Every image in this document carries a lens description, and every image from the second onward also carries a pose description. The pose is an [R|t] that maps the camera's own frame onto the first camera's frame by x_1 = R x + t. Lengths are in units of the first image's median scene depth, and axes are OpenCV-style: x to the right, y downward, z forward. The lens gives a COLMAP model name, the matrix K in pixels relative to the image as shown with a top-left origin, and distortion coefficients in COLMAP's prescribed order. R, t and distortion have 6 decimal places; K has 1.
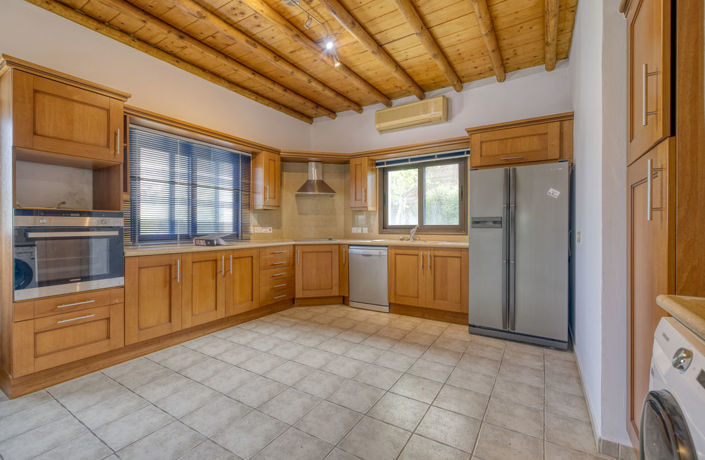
lens RADIAL K [[304.3, 0, 357.2], [0, 304.3, 224.2], [0, 0, 1]] dist [0.000812, -0.000374]
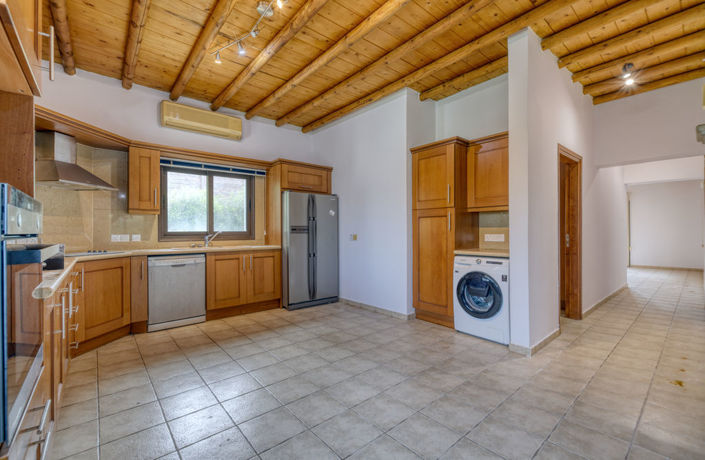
lens RADIAL K [[304.3, 0, 350.1], [0, 304.3, 227.9], [0, 0, 1]] dist [0.000812, -0.000374]
pose [[0.307406, 0.008308, 0.951542, -0.713077], [-0.002719, 0.999965, -0.007853, -0.002528], [-0.951574, -0.000173, 0.307418, 0.269654]]
